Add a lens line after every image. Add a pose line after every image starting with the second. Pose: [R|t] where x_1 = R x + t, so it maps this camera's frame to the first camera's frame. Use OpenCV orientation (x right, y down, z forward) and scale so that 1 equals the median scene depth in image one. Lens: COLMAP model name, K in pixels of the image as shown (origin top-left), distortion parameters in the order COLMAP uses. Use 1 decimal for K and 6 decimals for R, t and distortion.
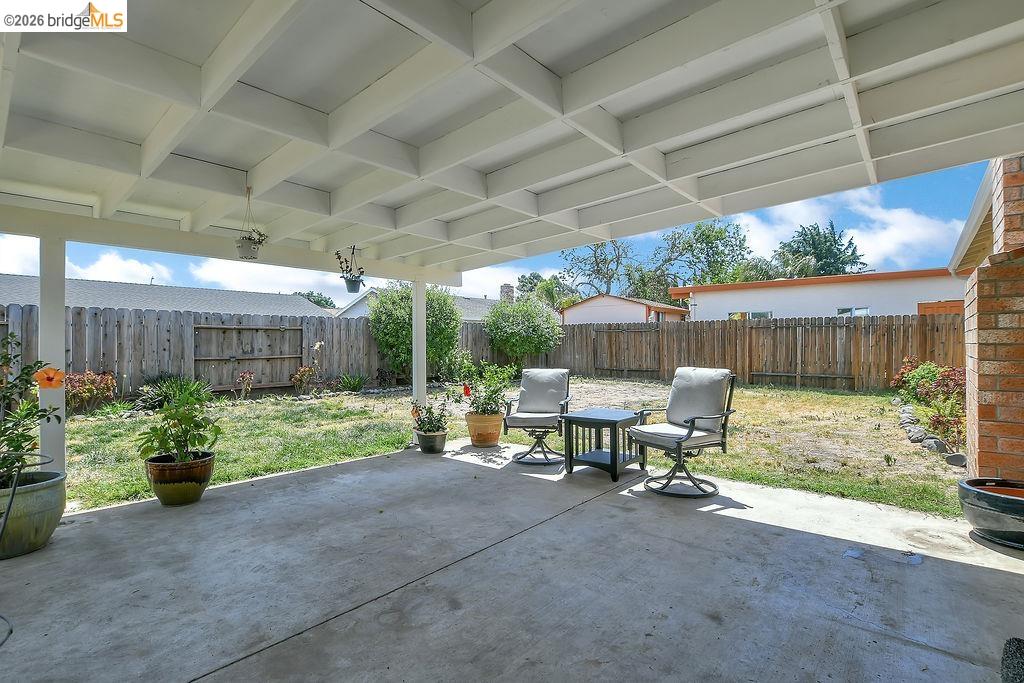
lens RADIAL K [[475.2, 0, 514.7], [0, 475.2, 350.9], [0, 0, 1]] dist [0.000889, 0.000061]
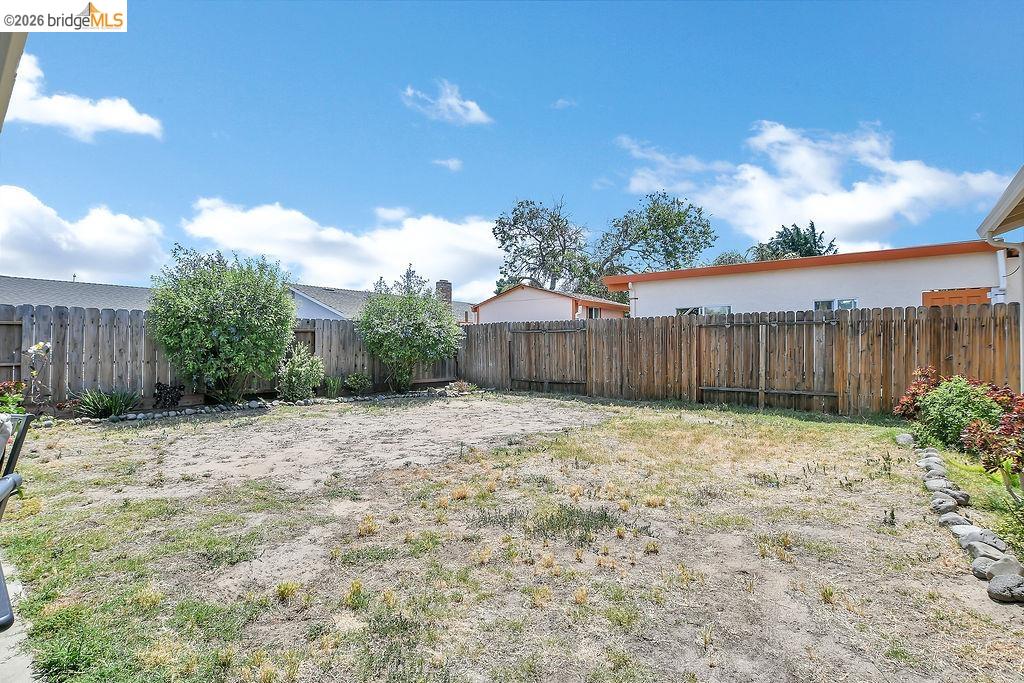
lens RADIAL K [[475.2, 0, 510.9], [0, 475.2, 353.0], [0, 0, 1]] dist [0.000889, 0.000061]
pose [[0.999767, 0.001075, 0.021564, 0.182694], [-0.000919, 0.999973, -0.007254, -0.001600], [-0.021571, 0.007232, 0.999741, 0.259874]]
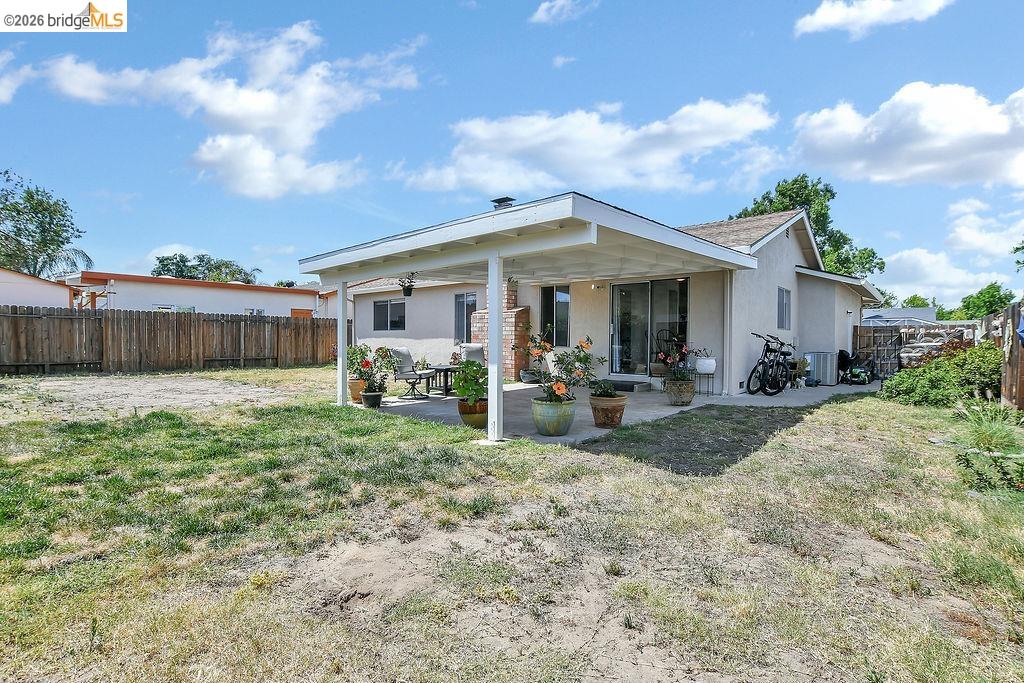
lens RADIAL K [[475.2, 0, 510.4], [0, 475.2, 341.7], [0, 0, 1]] dist [0.000889, 0.000061]
pose [[0.026954, -0.005961, 0.999619, -0.649763], [0.009597, 0.999938, 0.005704, 0.004477], [-0.999591, 0.009439, 0.027010, 0.204255]]
